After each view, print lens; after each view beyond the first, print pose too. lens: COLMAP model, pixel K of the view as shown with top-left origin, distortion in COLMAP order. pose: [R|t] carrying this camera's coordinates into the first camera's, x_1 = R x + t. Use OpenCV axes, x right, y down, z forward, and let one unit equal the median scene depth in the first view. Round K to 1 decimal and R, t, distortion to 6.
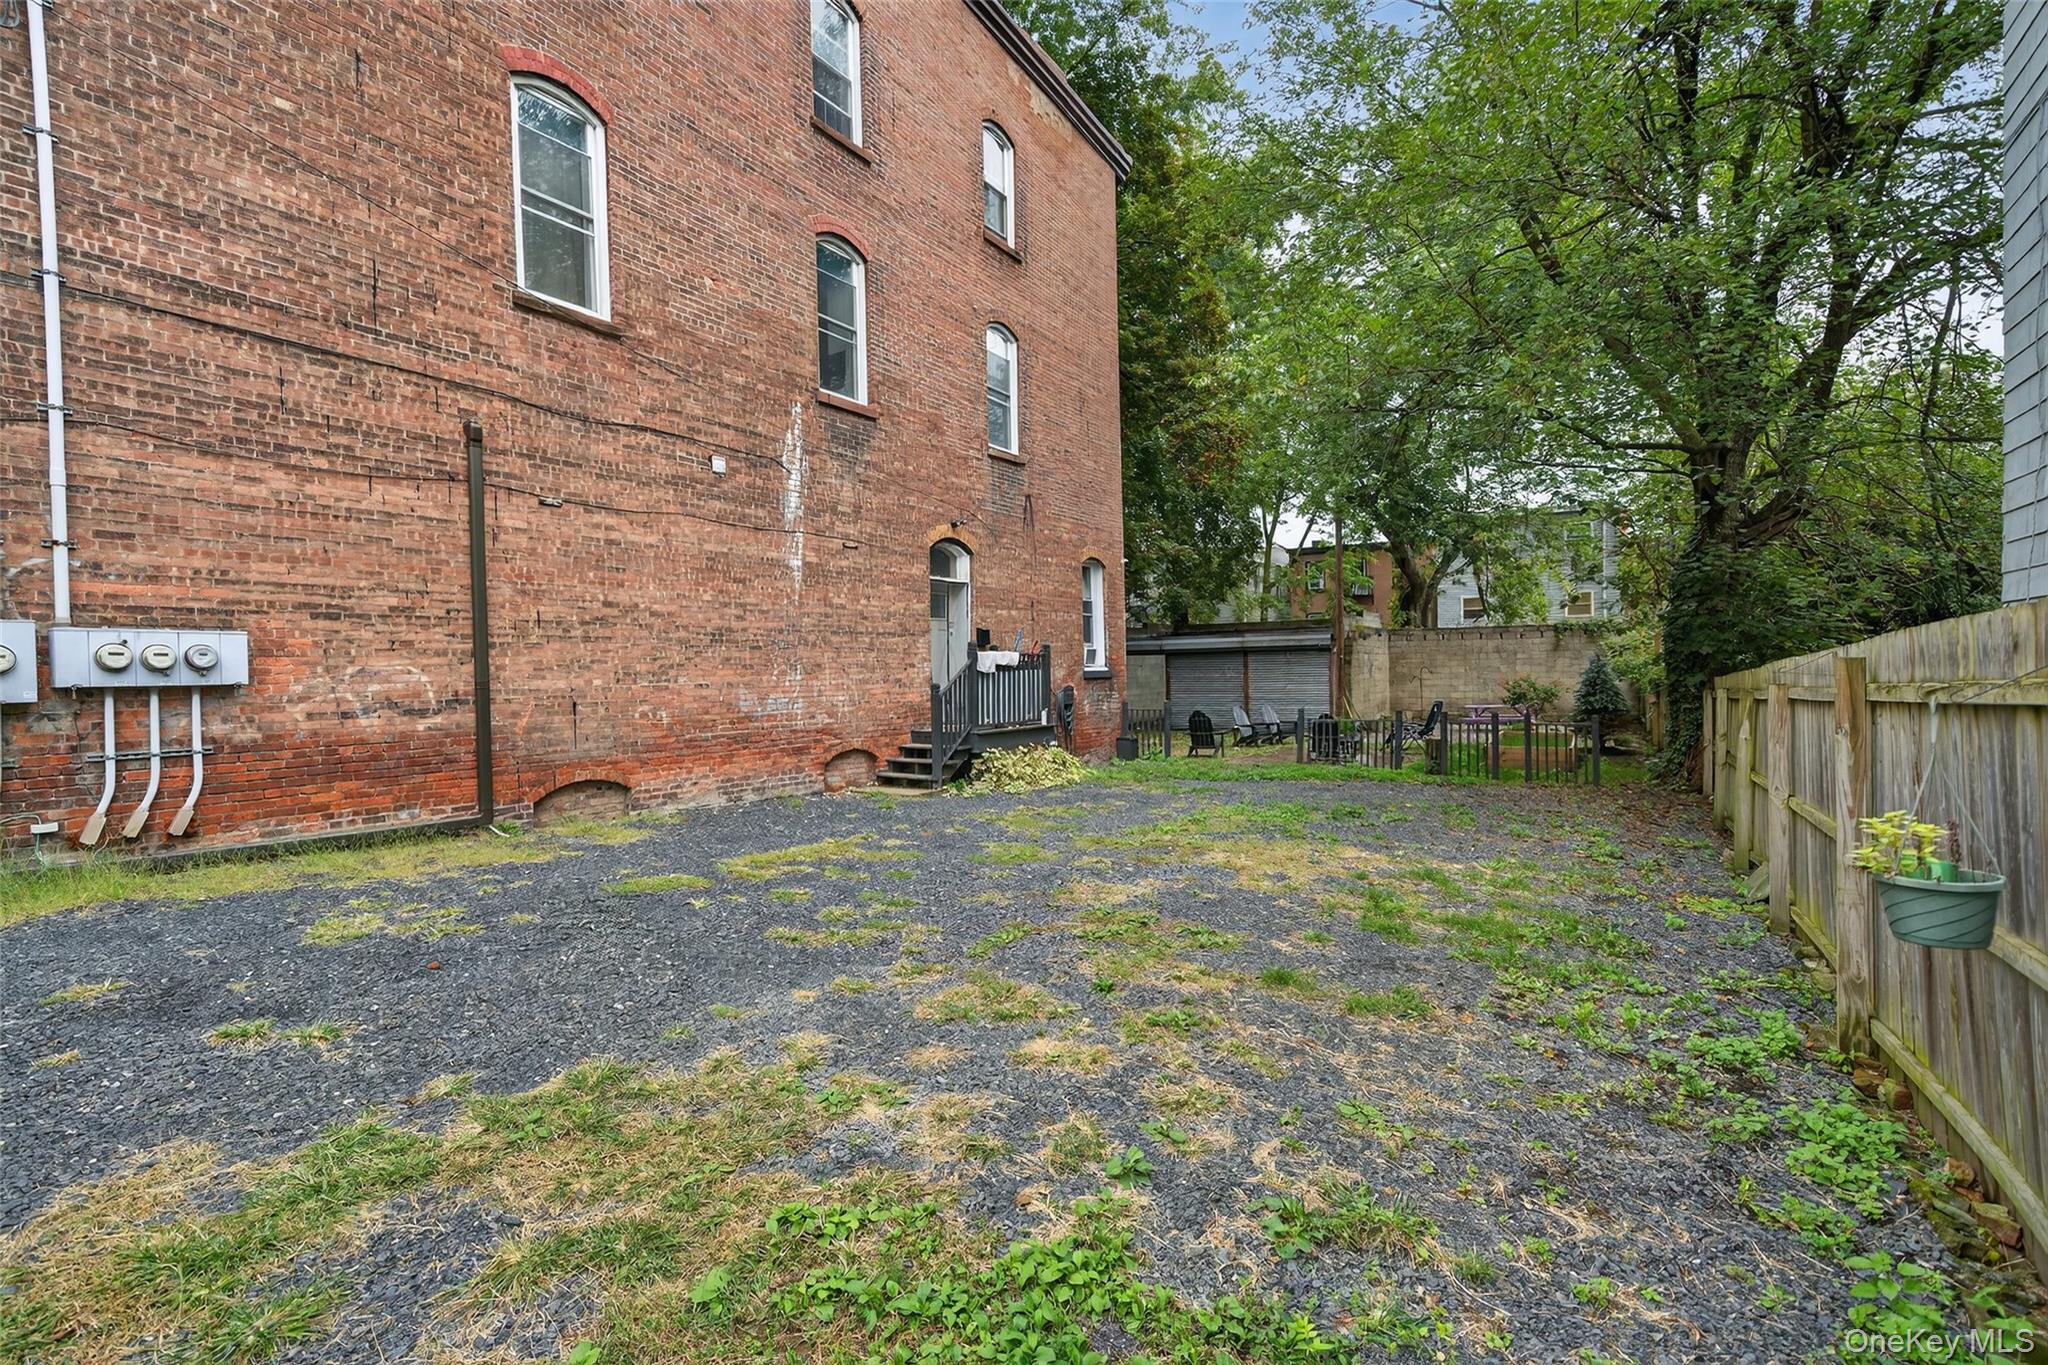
lens RADIAL K [[913.8, 0, 1026.2], [0, 913.8, 676.2], [0, 0, 1]] dist [0.012189, 0.000991]
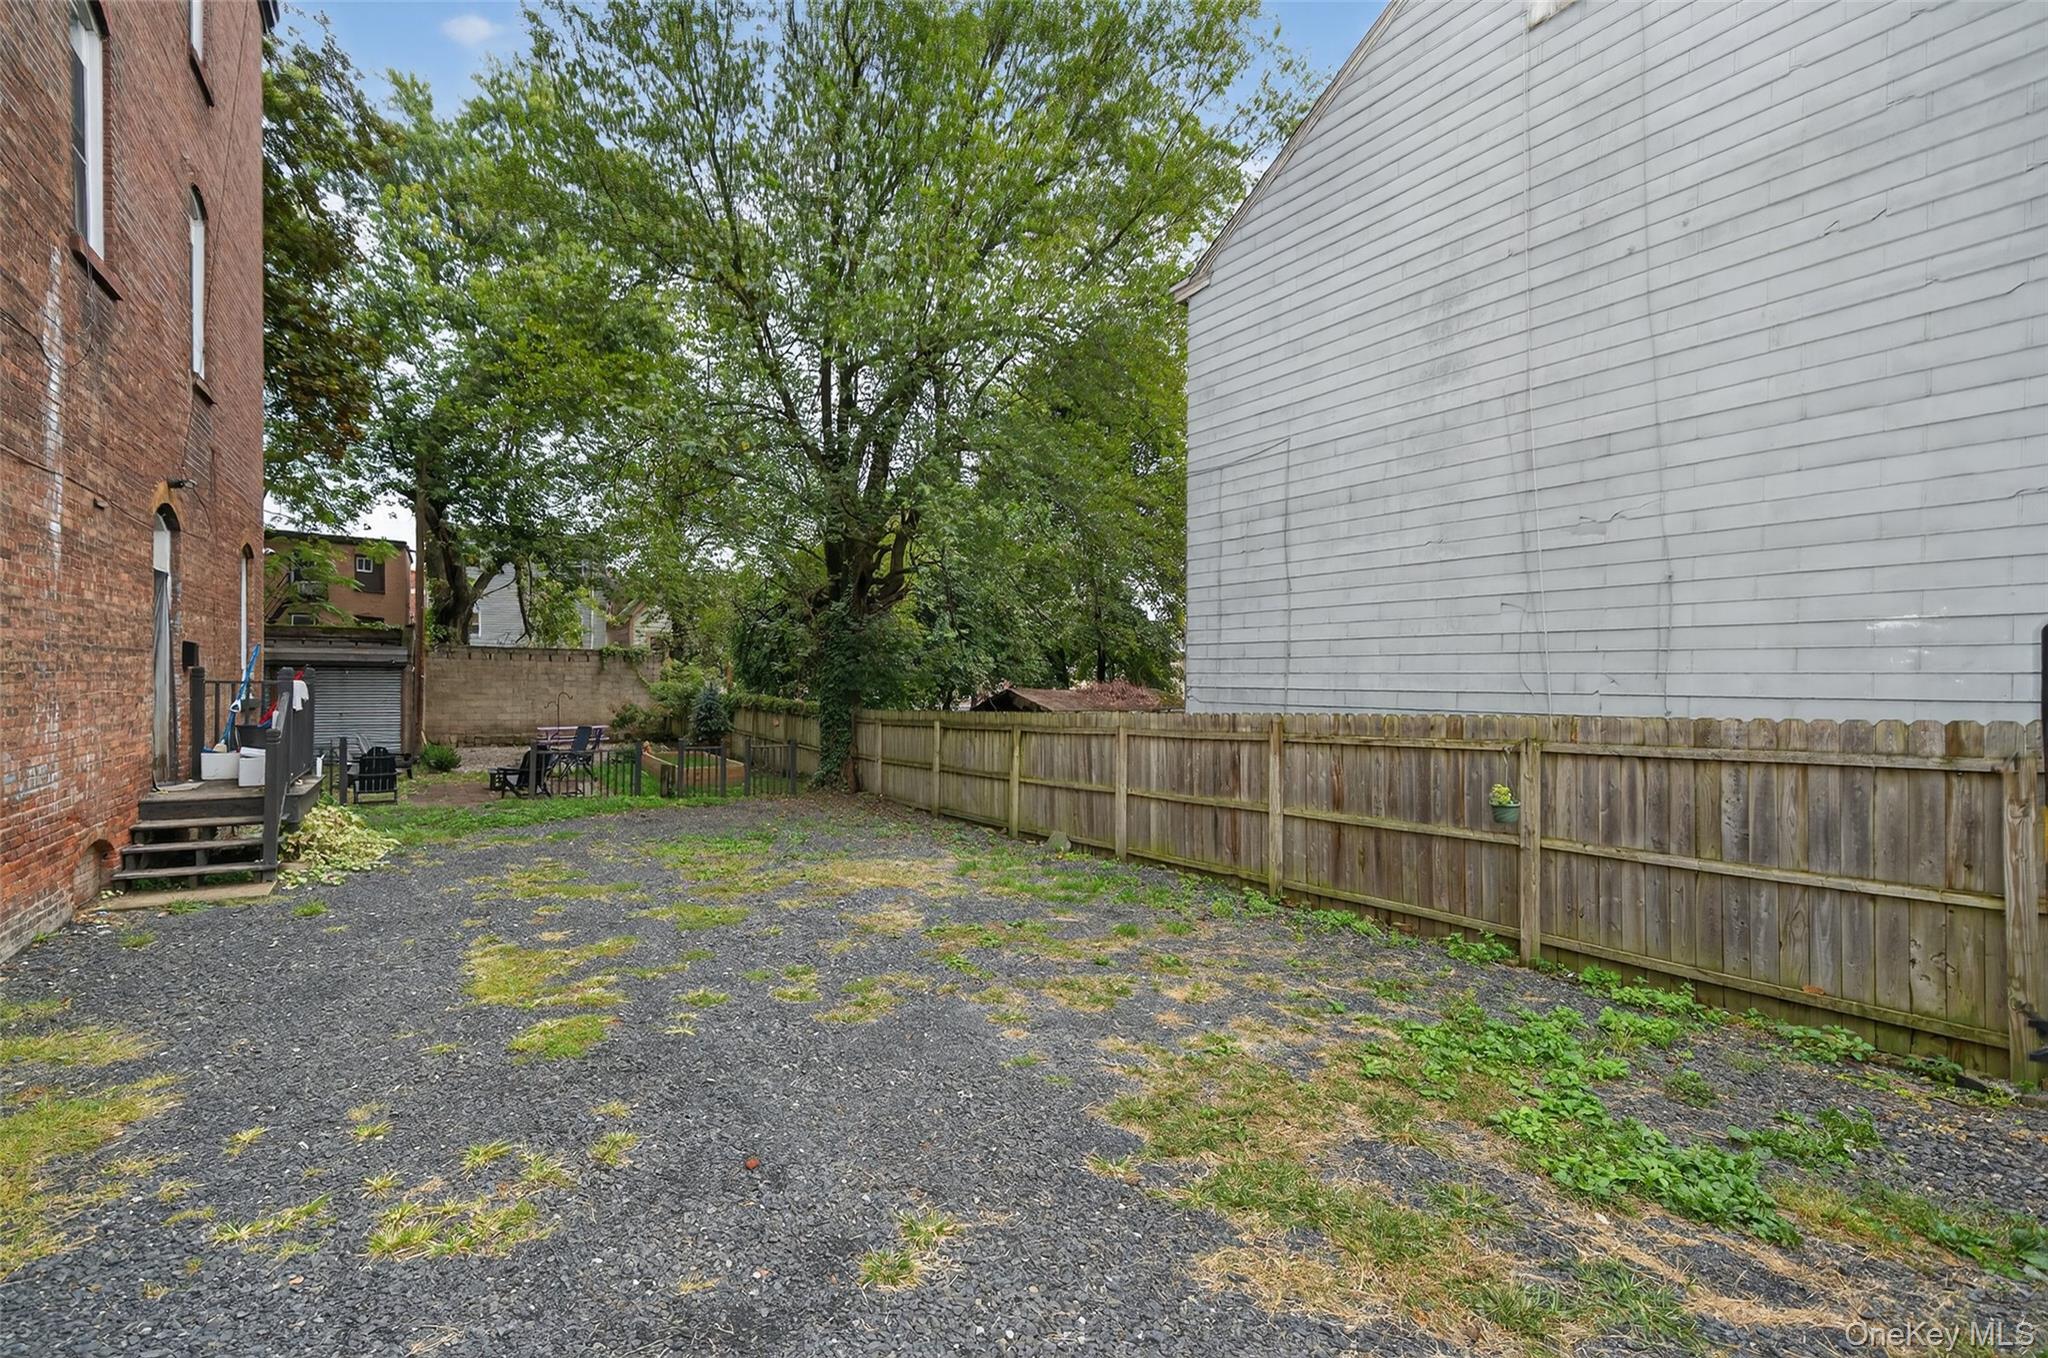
lens RADIAL K [[913.8, 0, 1017.1], [0, 913.8, 692.2], [0, 0, 1]] dist [0.012189, 0.000991]
pose [[0.437305, 0.012242, 0.899230, -0.490664], [-0.018476, 0.999819, -0.004626, -0.028113], [-0.899123, -0.014591, 0.437452, 0.194247]]
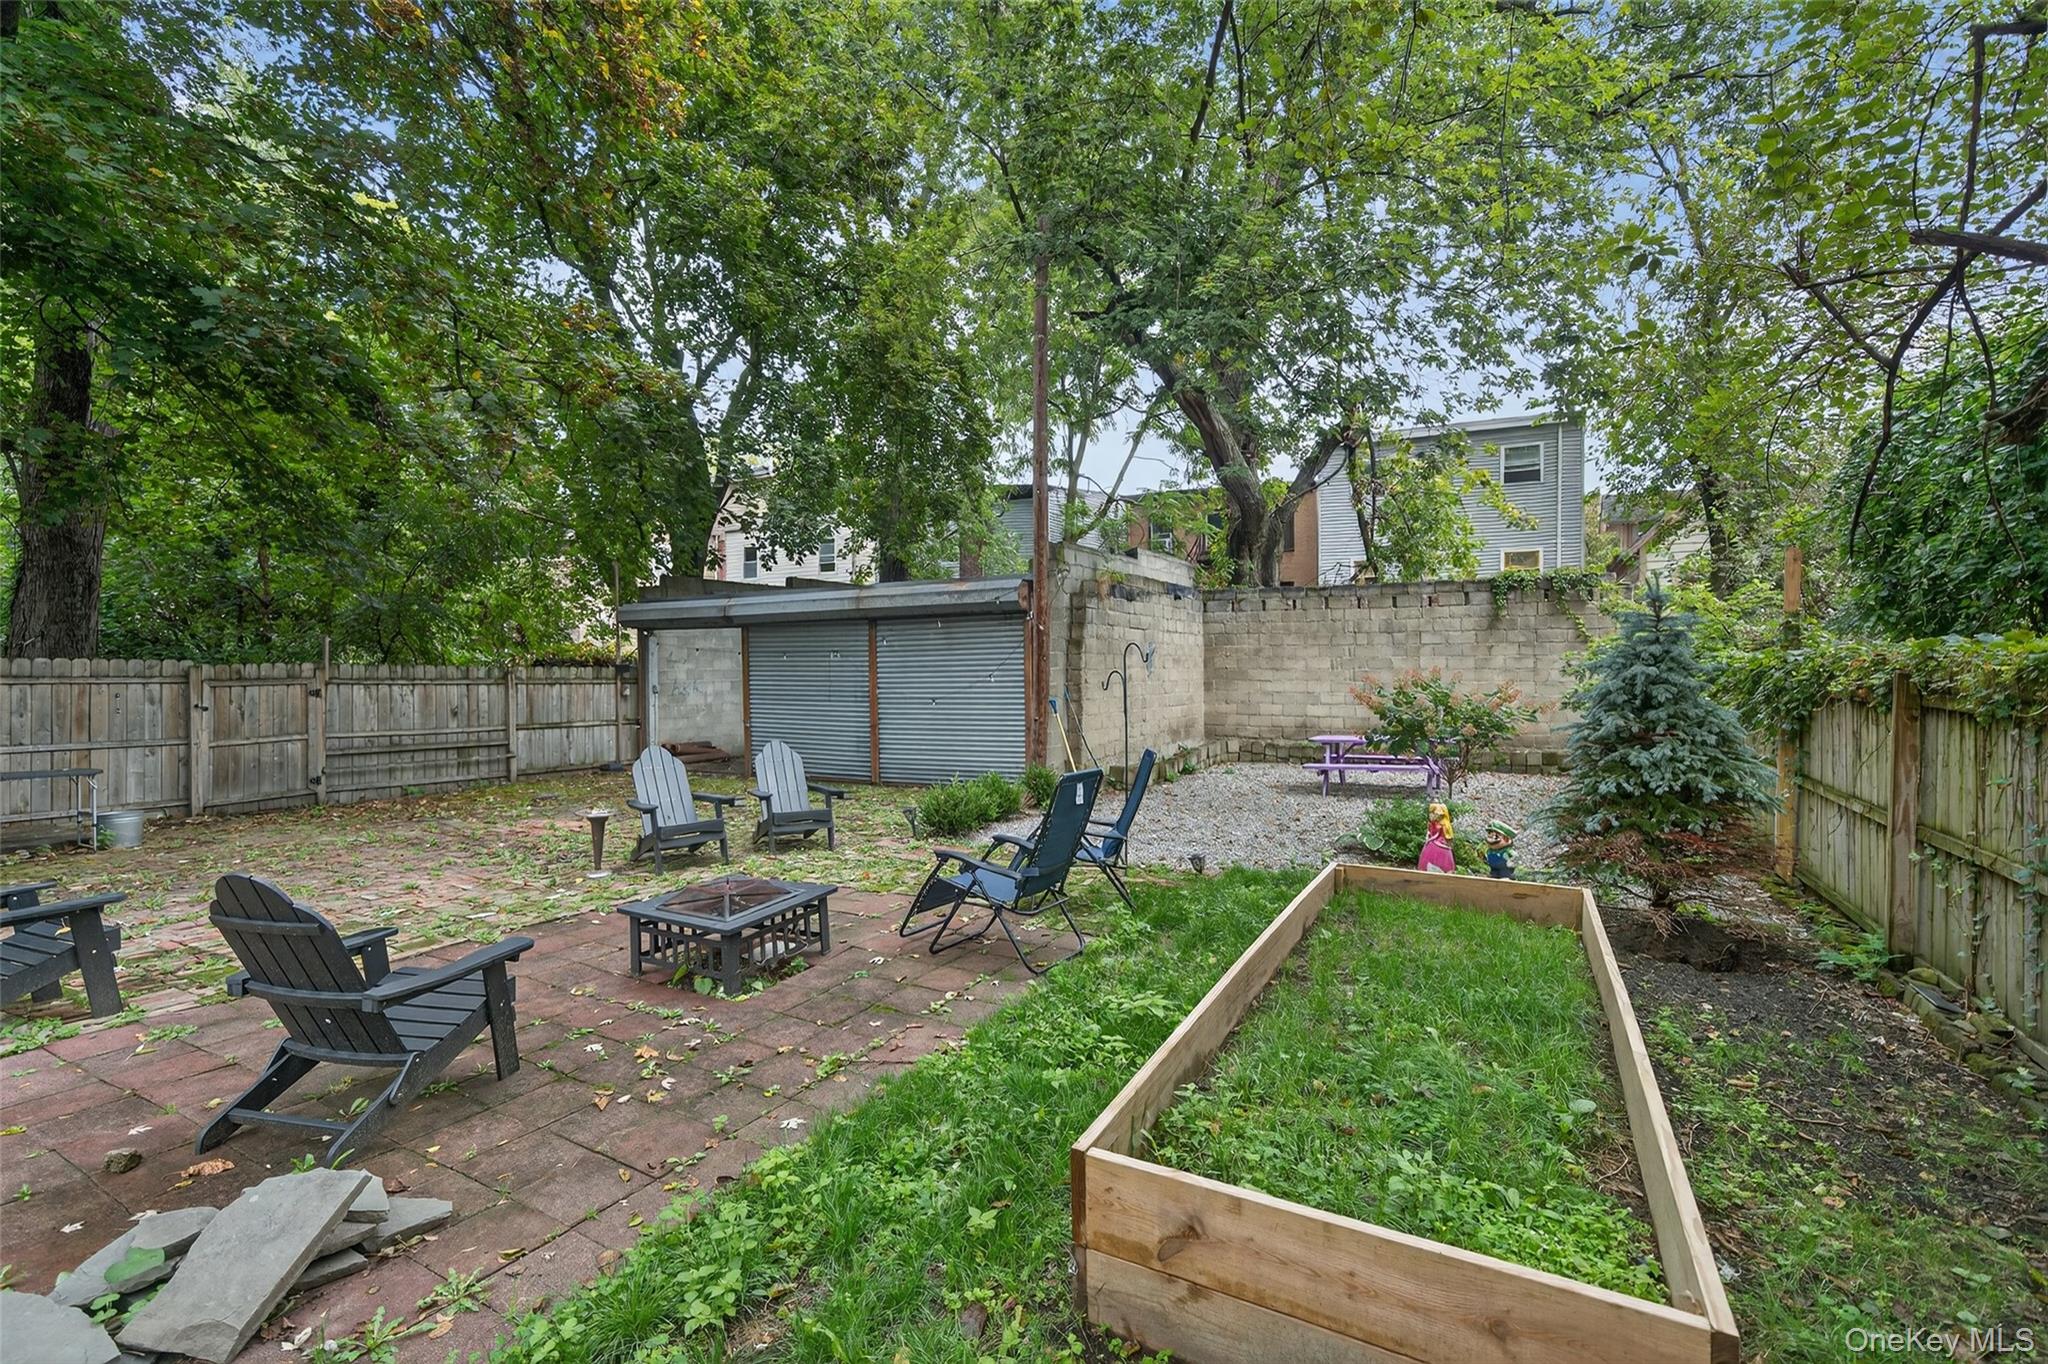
lens RADIAL K [[913.8, 0, 1014.9], [0, 913.8, 678.2], [0, 0, 1]] dist [0.012189, 0.000991]
pose [[0.998529, 0.006275, 0.053858, 0.703496], [-0.006605, 0.999960, 0.005949, 0.000031], [-0.053819, -0.006296, 0.998531, 1.250904]]
